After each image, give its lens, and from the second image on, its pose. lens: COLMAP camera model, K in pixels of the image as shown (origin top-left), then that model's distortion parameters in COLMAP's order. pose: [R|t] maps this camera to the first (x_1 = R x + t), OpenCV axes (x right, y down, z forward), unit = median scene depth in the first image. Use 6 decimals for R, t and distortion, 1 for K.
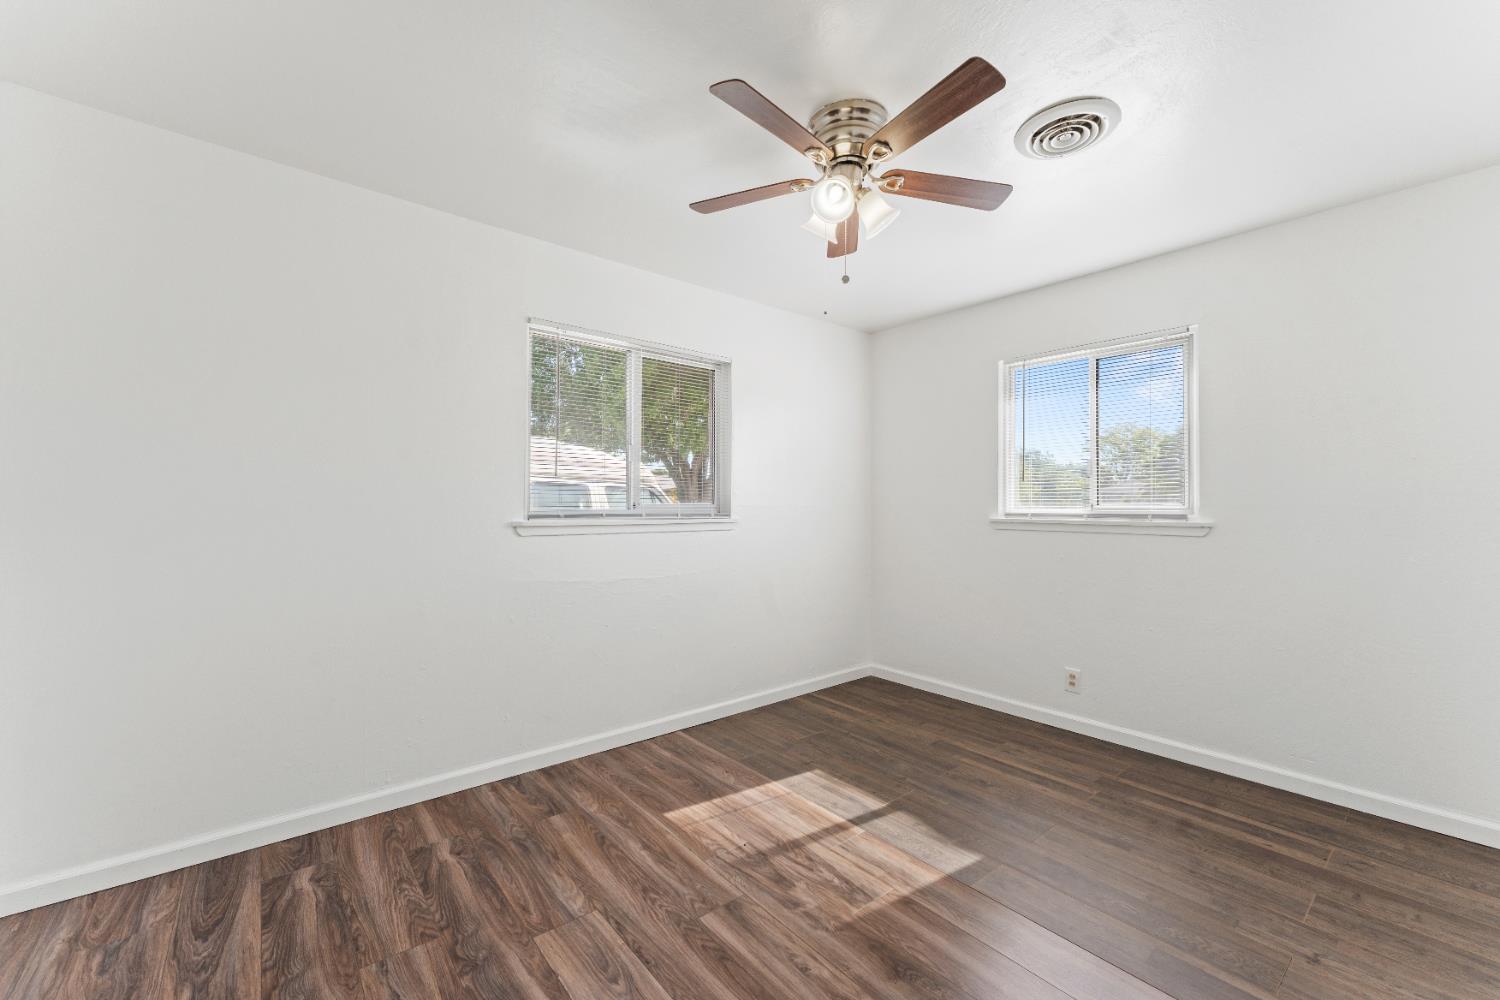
lens RADIAL K [[624.9, 0, 750.0], [0, 624.9, 500.0], [0, 0, 1]] dist [-0.002587, -0.000296]
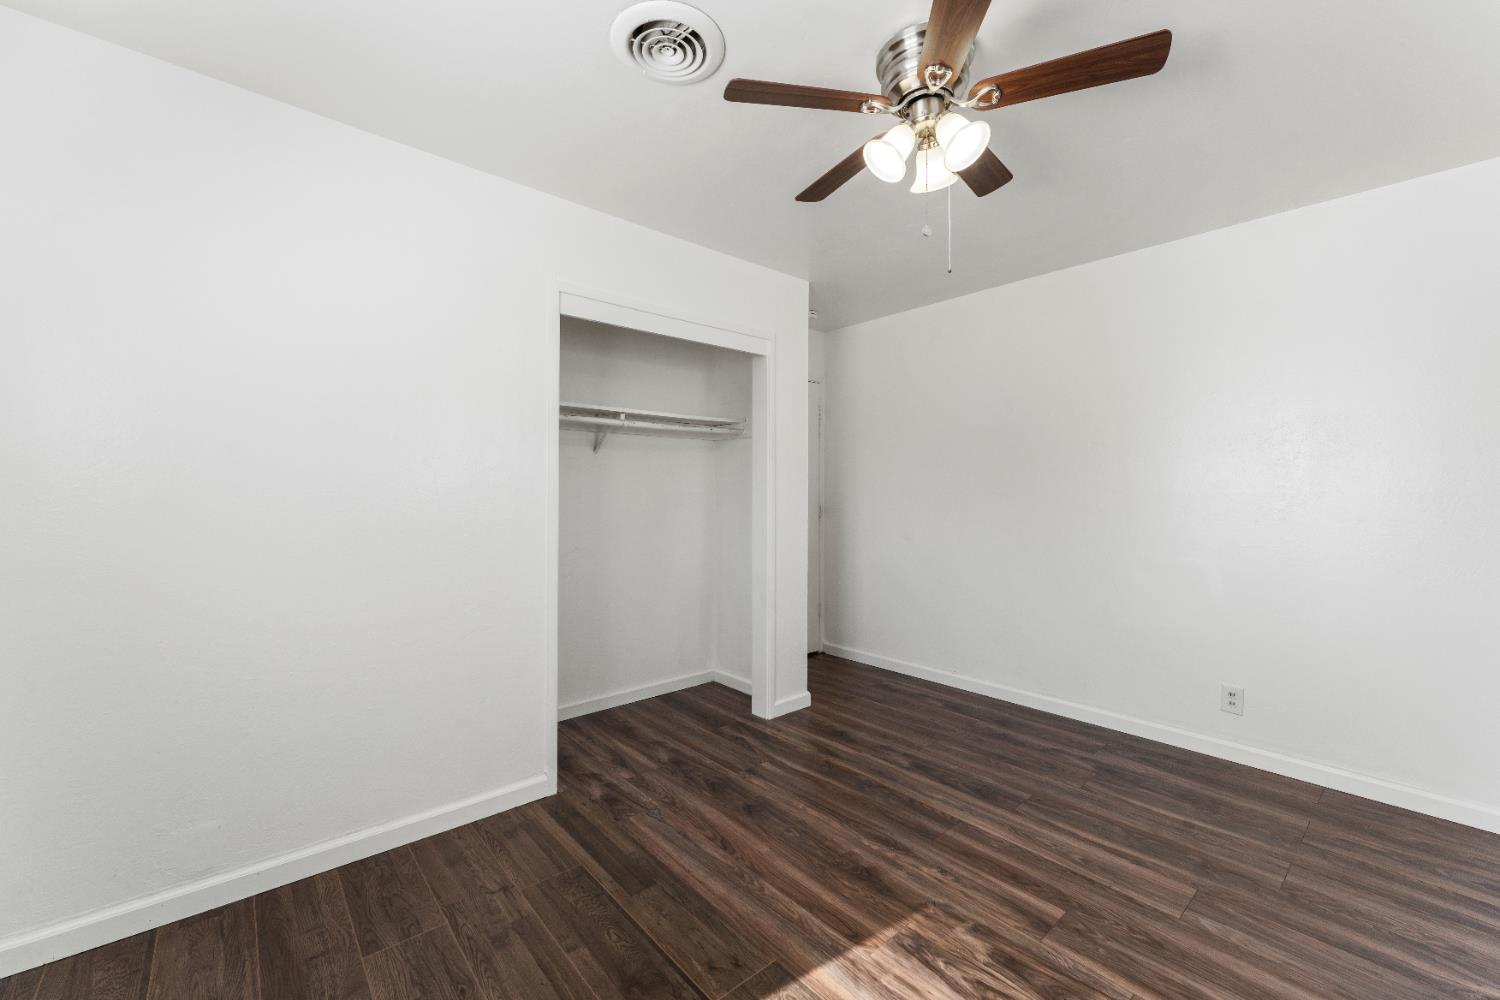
lens RADIAL K [[624.9, 0, 750.0], [0, 624.9, 500.0], [0, 0, 1]] dist [-0.002587, -0.000296]
pose [[-0.999667, -0.008496, -0.024365, 0.441038], [-0.008413, 0.999958, -0.003536, 0.025213], [0.024394, -0.003330, -0.999697, 1.945440]]
